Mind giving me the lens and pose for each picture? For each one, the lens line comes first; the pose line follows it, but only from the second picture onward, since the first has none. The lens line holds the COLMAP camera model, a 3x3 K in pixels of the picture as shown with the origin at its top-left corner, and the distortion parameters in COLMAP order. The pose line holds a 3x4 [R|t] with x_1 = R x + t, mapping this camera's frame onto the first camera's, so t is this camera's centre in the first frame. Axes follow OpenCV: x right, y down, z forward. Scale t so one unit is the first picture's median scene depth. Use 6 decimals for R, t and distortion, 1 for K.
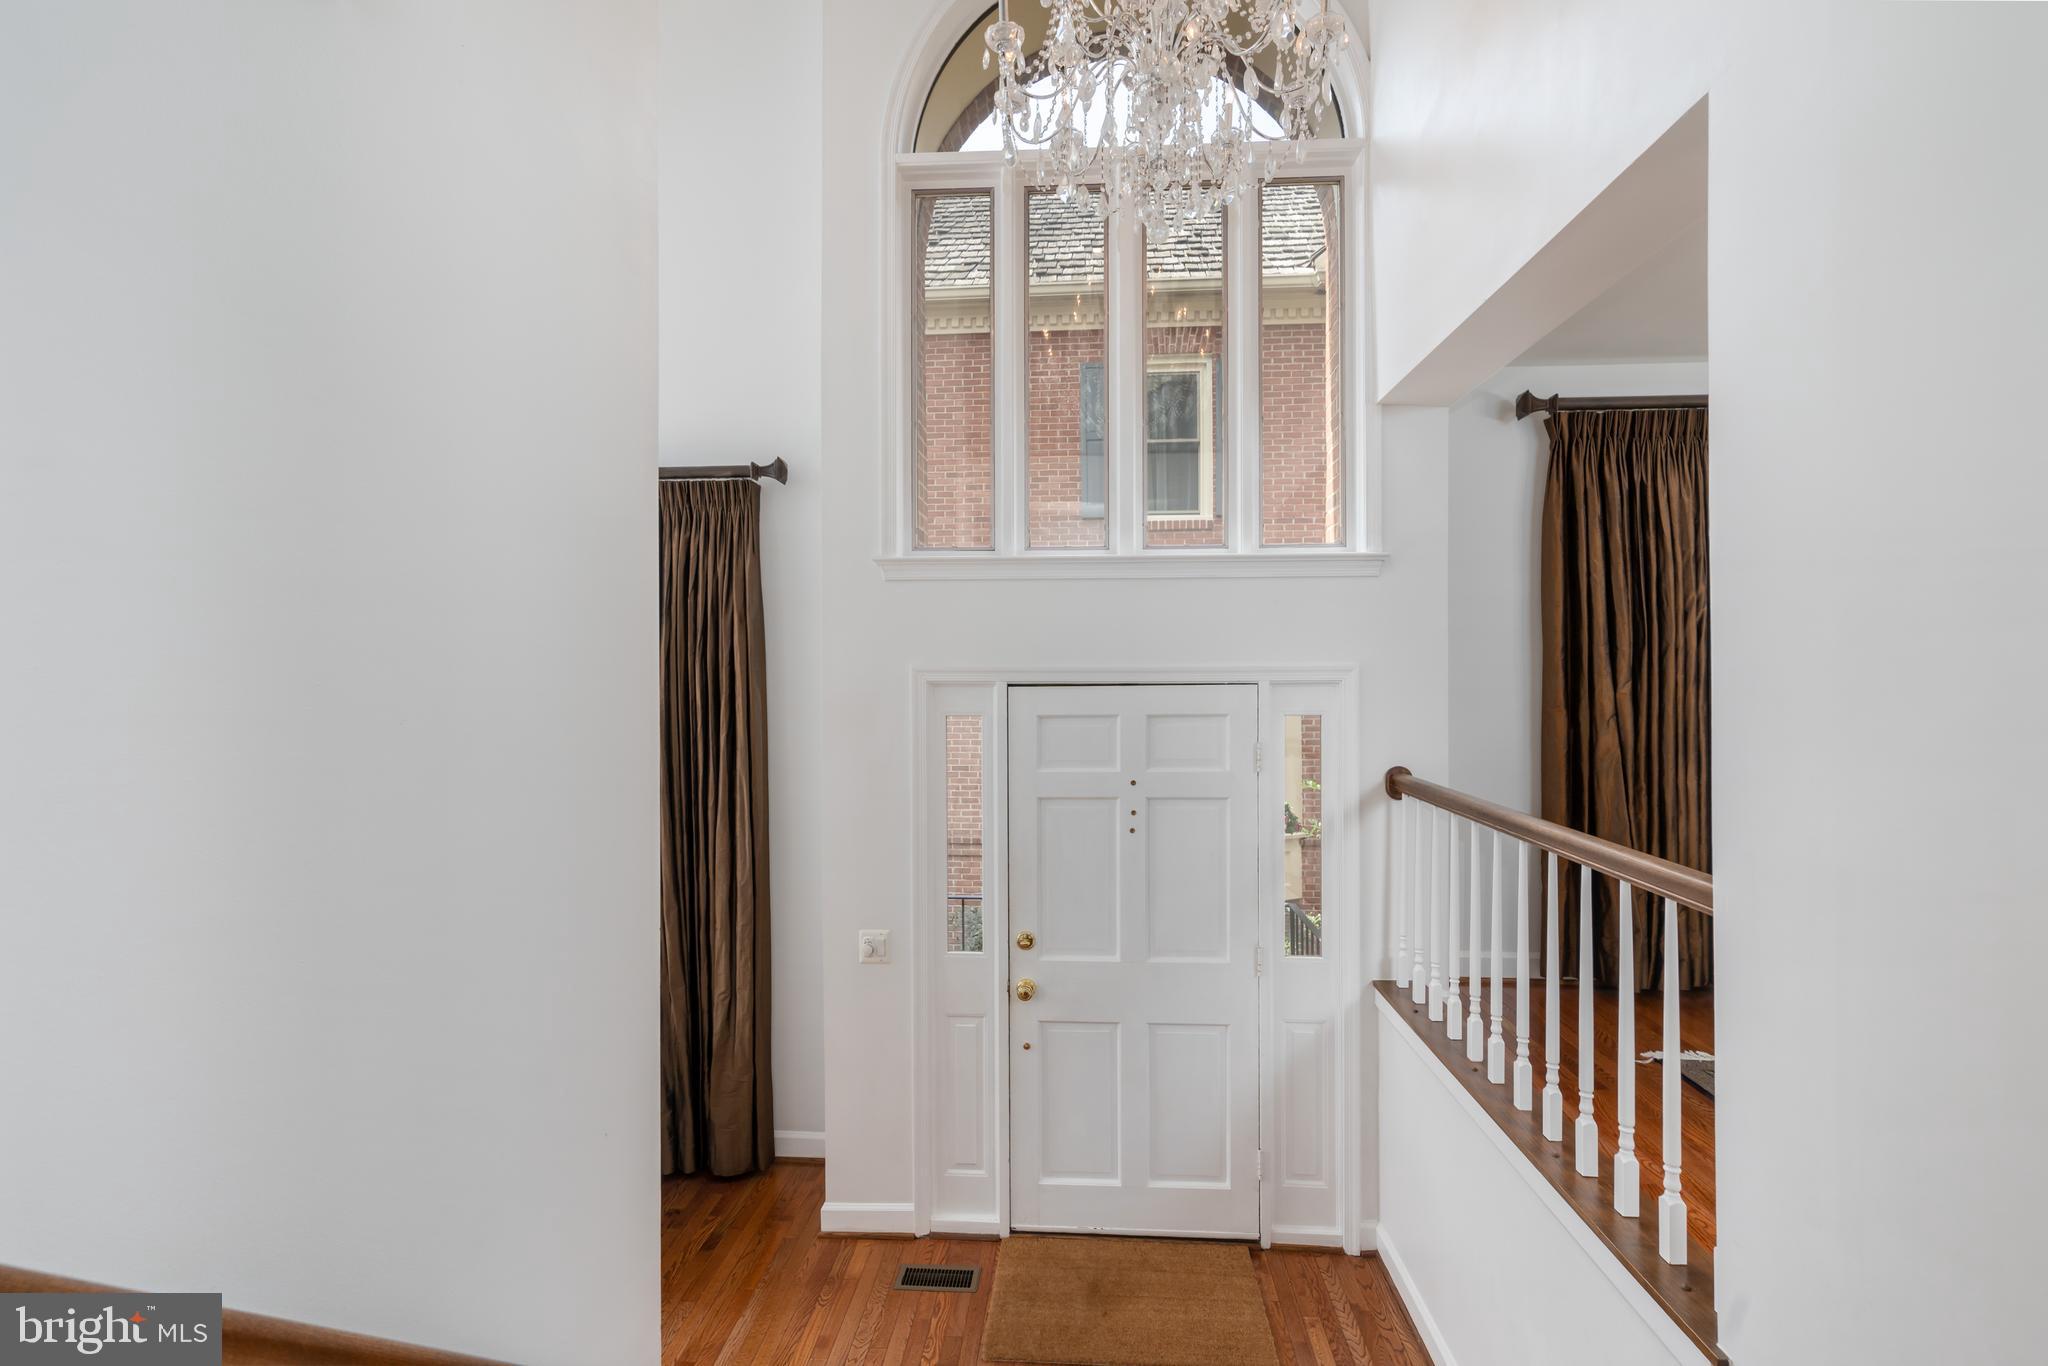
lens RADIAL K [[954.7, 0, 1024.0], [0, 954.7, 683.0], [0, 0, 1]] dist [-0.002119, -0.000230]
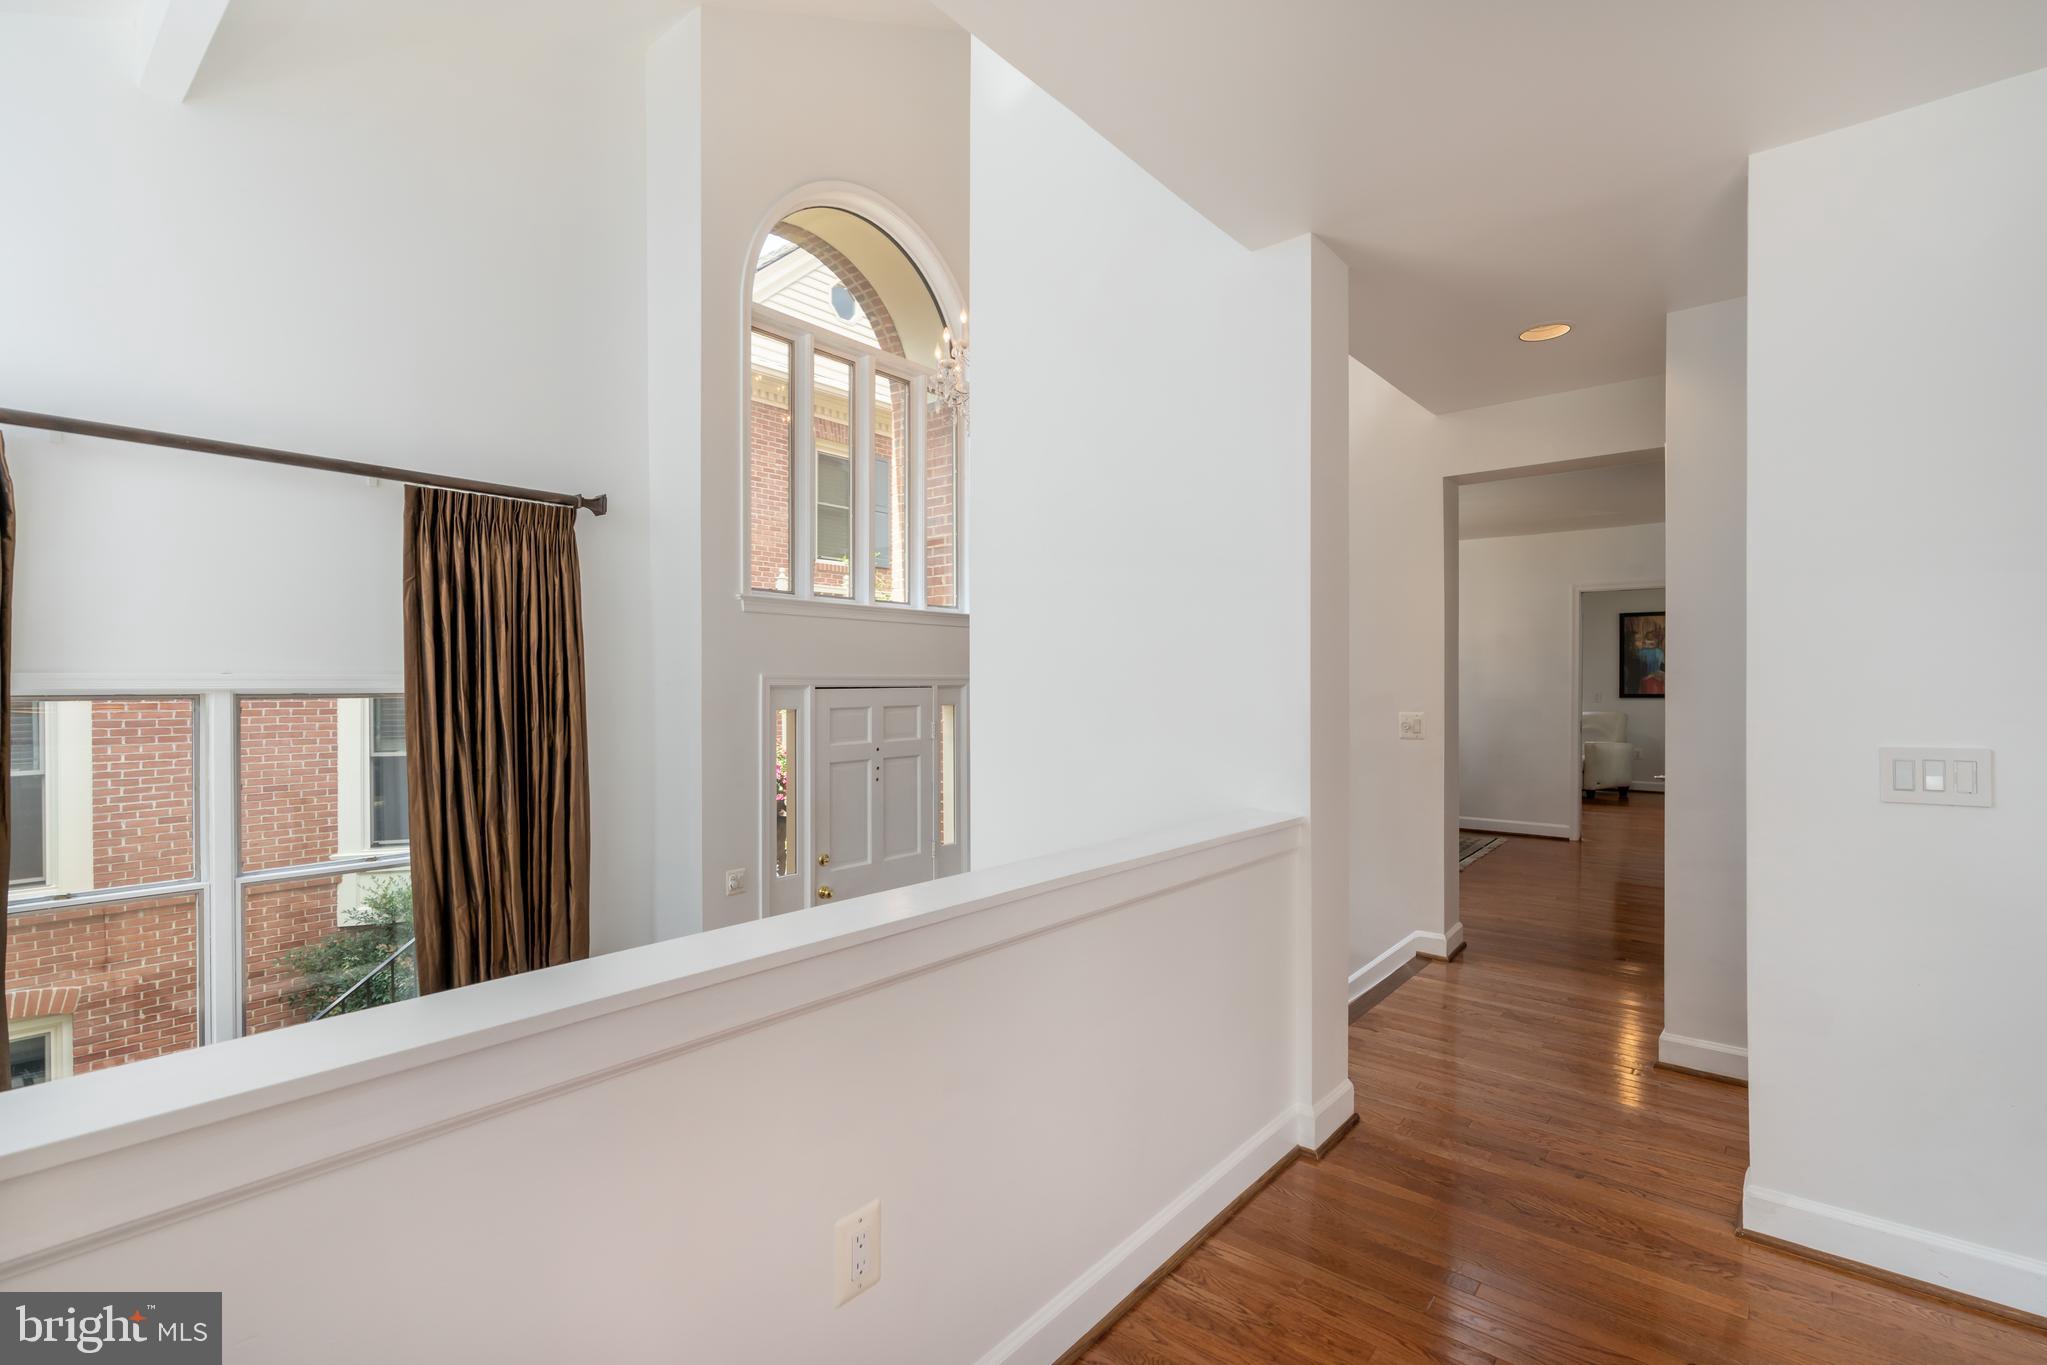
lens RADIAL K [[922.1, 0, 1023.5], [0, 922.1, 682.5], [0, 0, 1]] dist [-0.000521, 0.000058]
pose [[0.569997, 0.006100, 0.821624, -1.000373], [0.004114, 0.999939, -0.010278, 0.009821], [-0.821636, 0.009239, 0.569937, -0.078359]]
